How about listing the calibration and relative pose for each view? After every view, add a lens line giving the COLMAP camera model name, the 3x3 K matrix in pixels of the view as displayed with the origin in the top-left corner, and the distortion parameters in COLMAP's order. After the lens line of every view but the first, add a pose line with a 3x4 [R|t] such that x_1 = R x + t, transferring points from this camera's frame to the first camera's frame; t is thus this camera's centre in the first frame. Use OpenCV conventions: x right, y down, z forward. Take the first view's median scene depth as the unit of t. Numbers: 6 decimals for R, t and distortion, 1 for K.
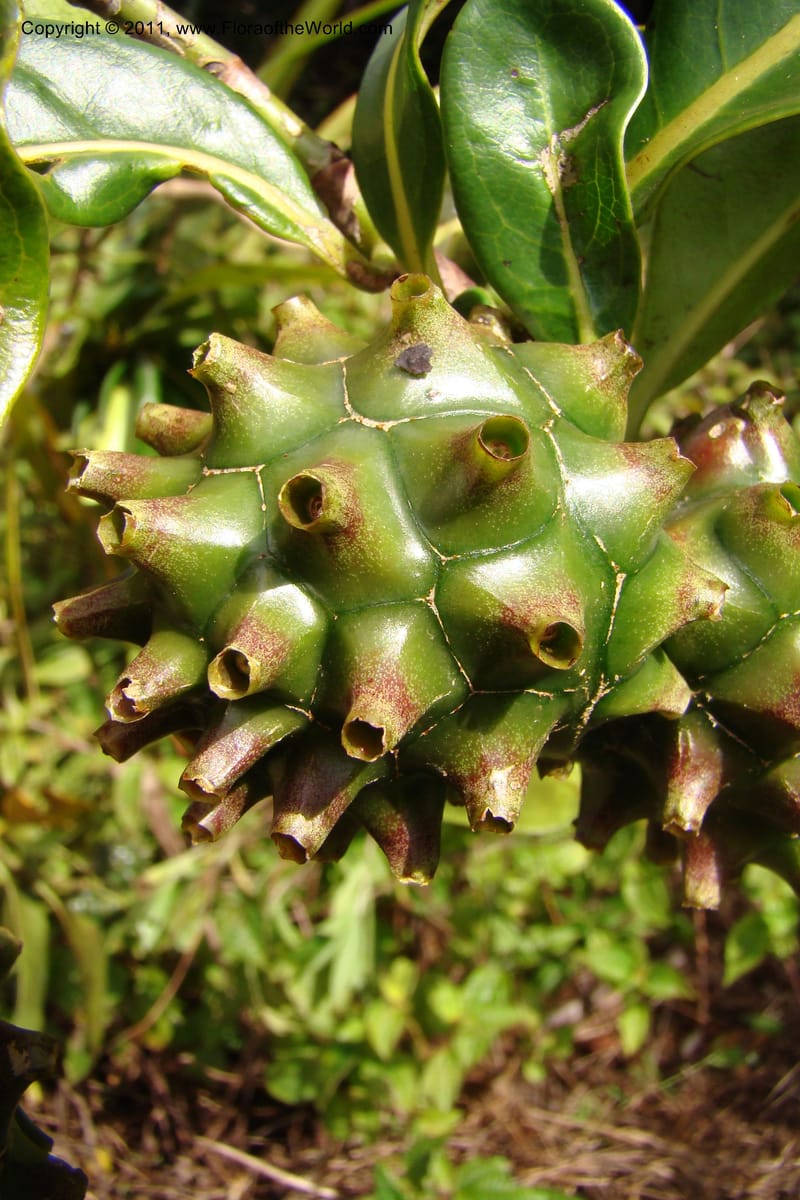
lens RADIAL K [[996.7, 0, 367.8], [0, 996.7, 640.2], [0, 0, 1]] dist [-0.180770, 0.078031]
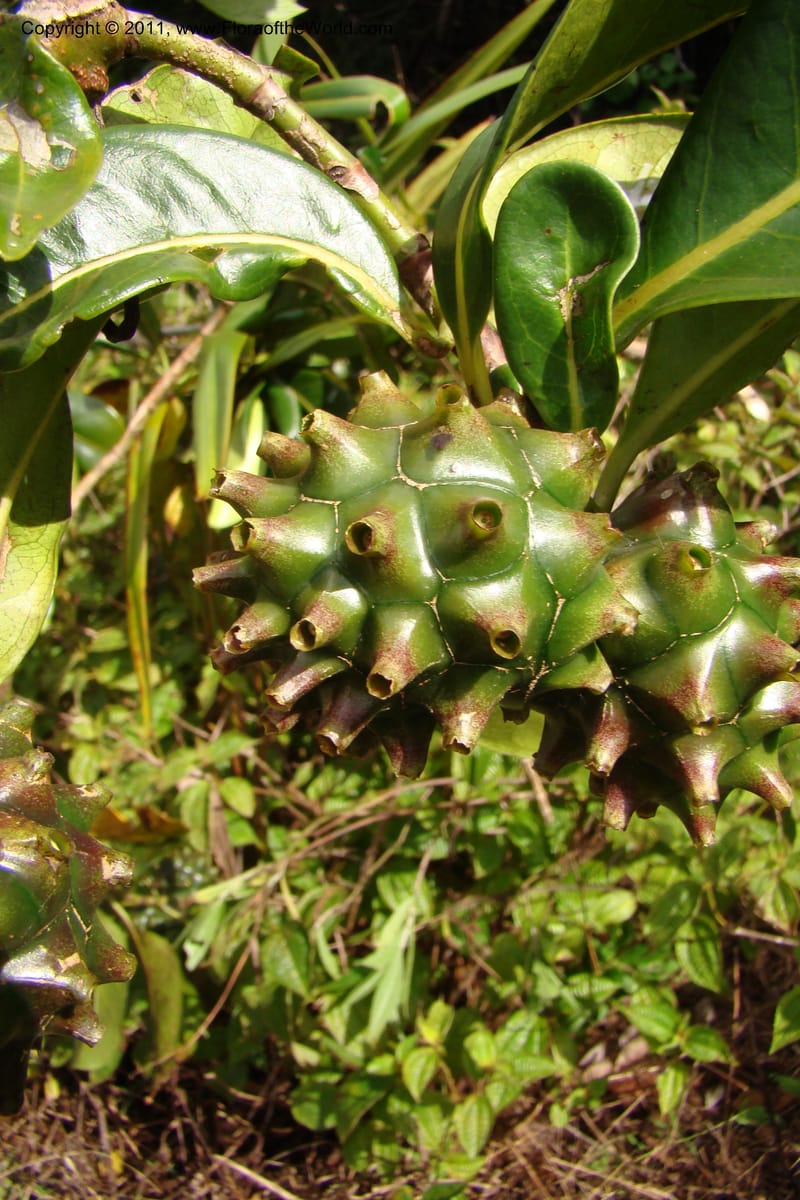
lens RADIAL K [[996.7, 0, 367.8], [0, 996.7, 640.2], [0, 0, 1]] dist [-0.180770, 0.078031]
pose [[0.990193, 0.127502, -0.057102, 0.053300], [-0.121786, 0.988061, 0.094360, -0.110861], [0.068451, -0.086481, 0.993899, -0.550603]]
